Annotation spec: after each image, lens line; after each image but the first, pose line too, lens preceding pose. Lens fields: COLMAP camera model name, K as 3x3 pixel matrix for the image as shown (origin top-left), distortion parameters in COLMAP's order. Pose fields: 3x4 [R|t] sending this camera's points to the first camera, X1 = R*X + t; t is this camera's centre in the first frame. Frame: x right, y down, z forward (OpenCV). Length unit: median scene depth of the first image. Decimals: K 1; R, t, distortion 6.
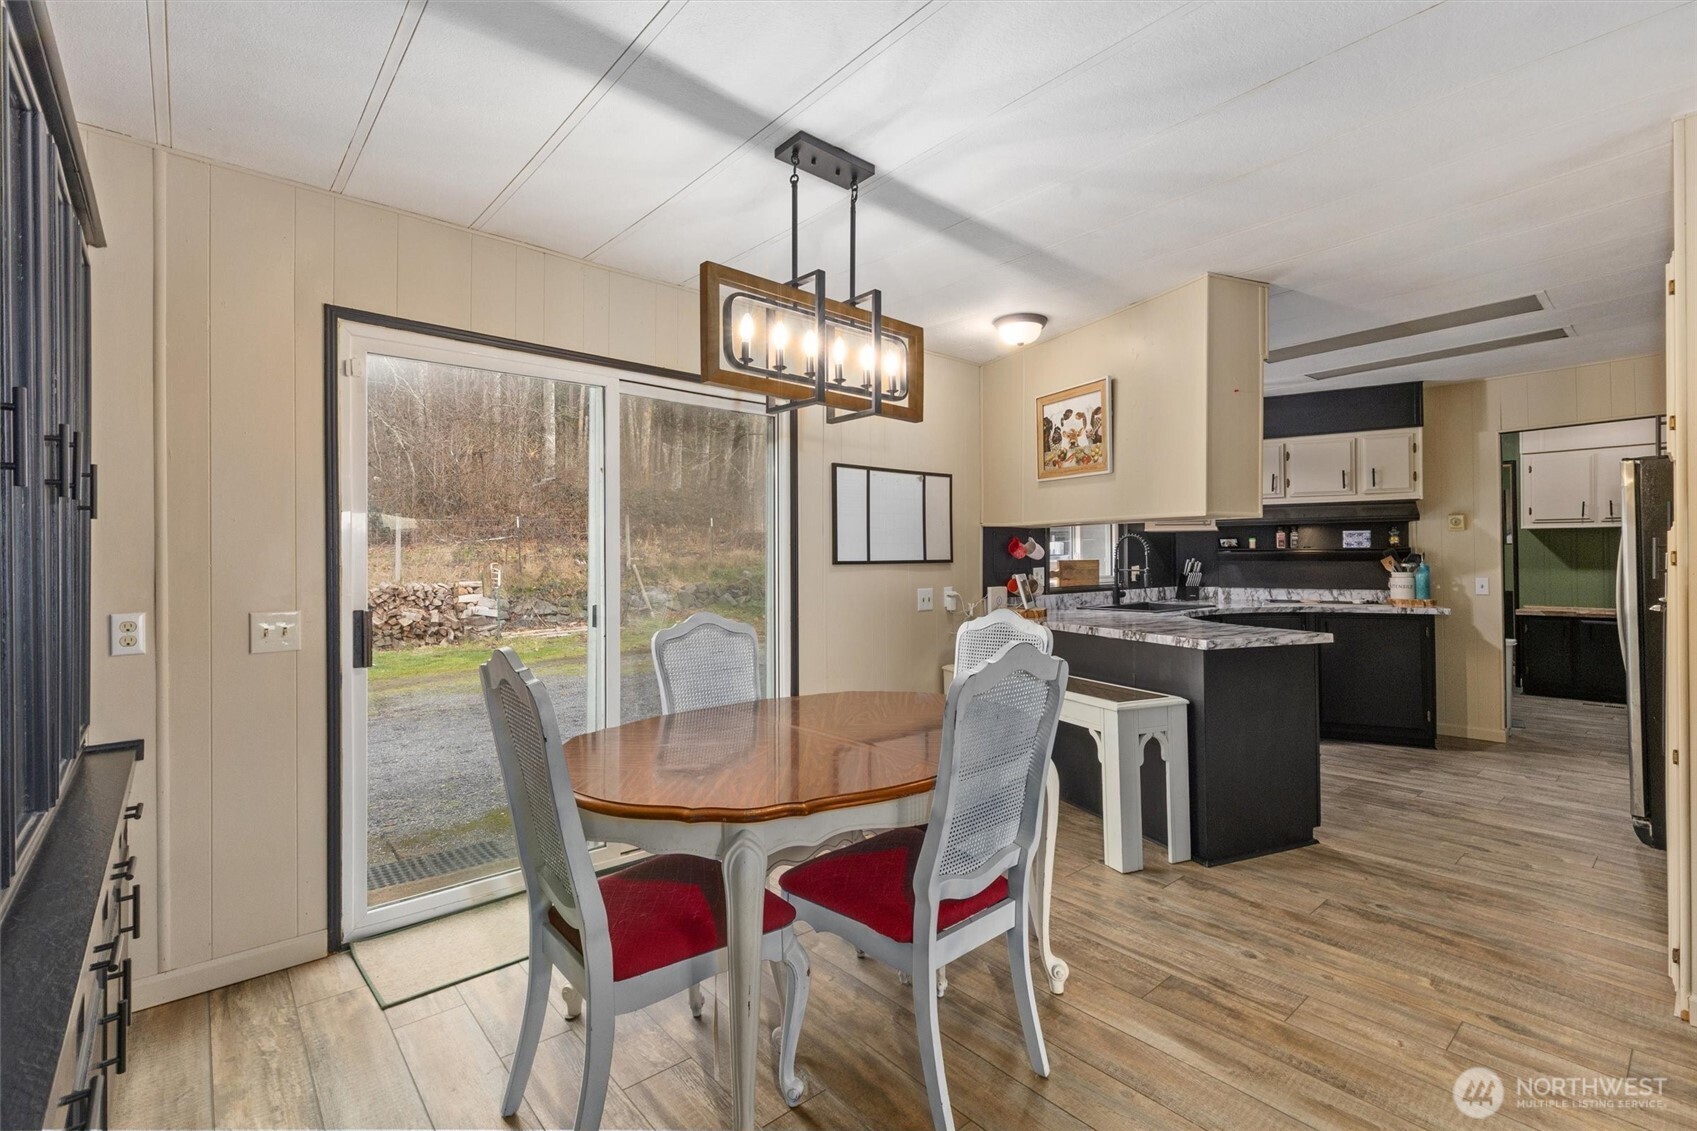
lens RADIAL K [[767.5, 0, 844.4], [0, 767.5, 548.7], [0, 0, 1]] dist [0.001154, 0.000648]
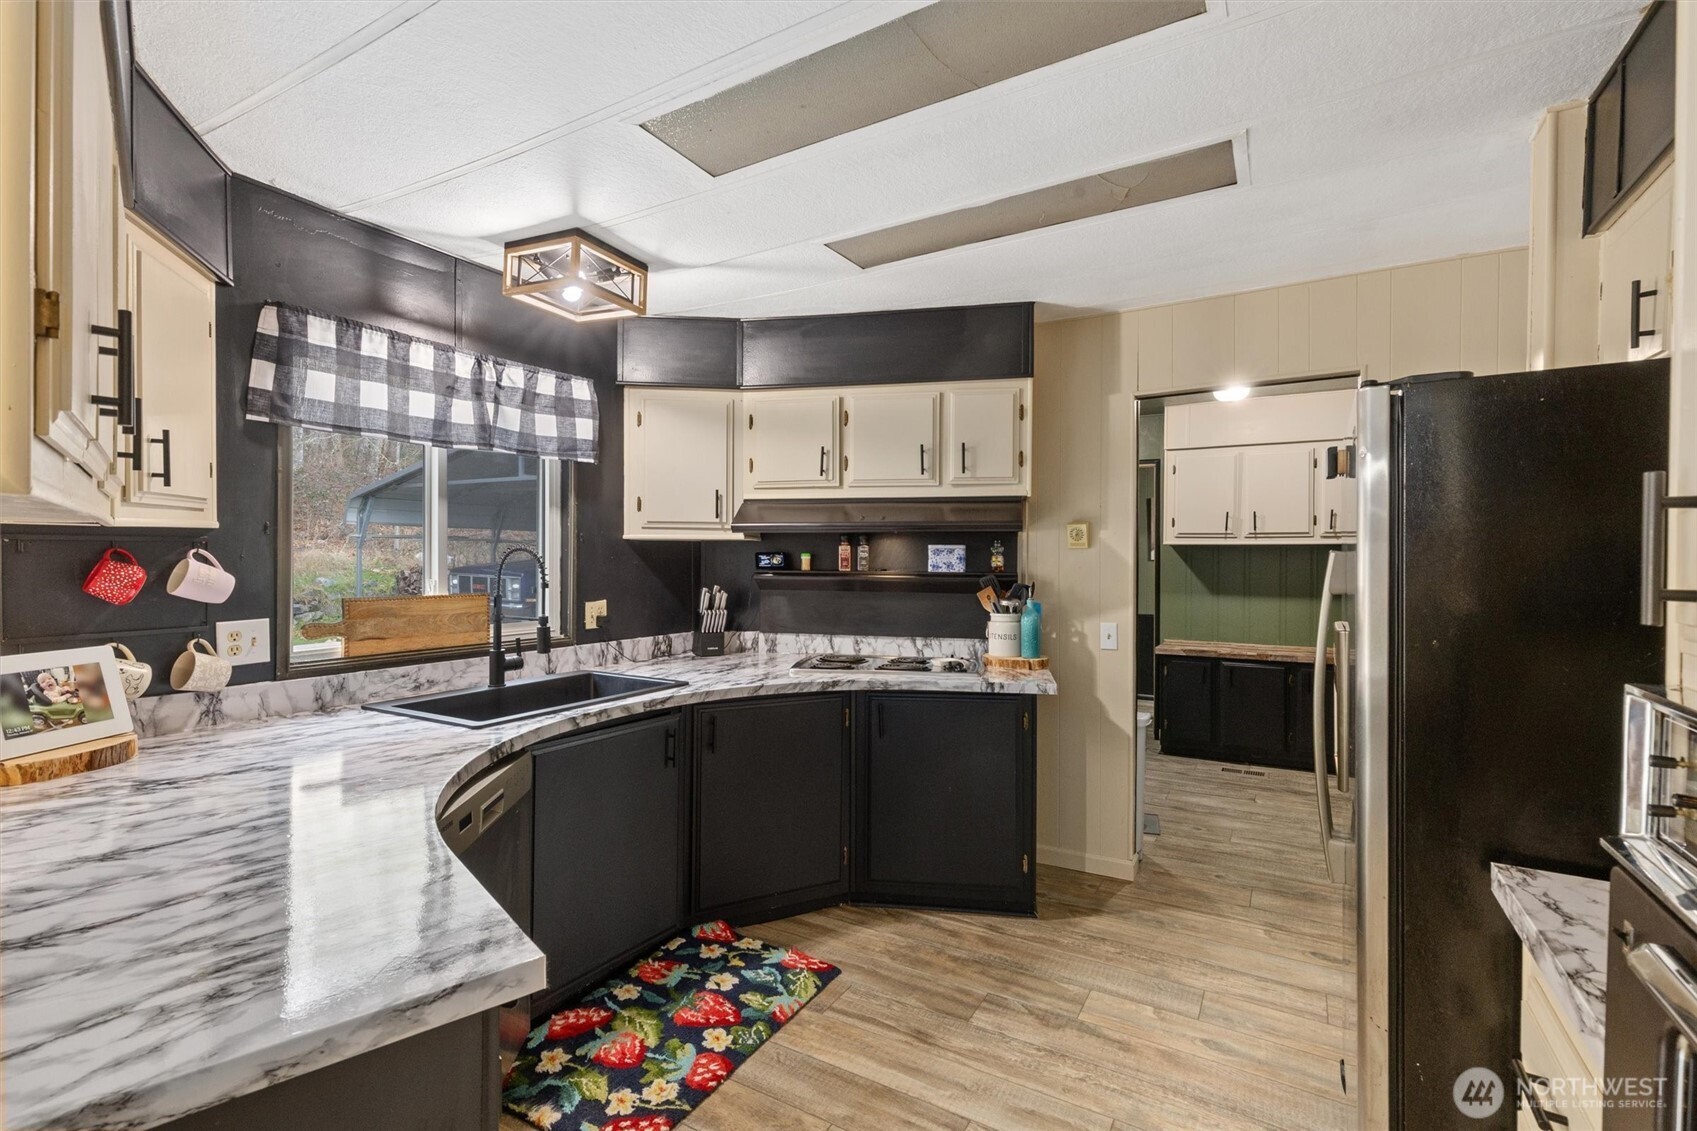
lens RADIAL K [[767.5, 0, 847.9], [0, 767.5, 562.0], [0, 0, 1]] dist [0.001154, 0.000648]
pose [[0.946940, 0.009384, 0.321272, 0.395774], [-0.014712, 0.999791, 0.014162, -0.017505], [-0.321072, -0.018137, 0.946881, 0.440874]]
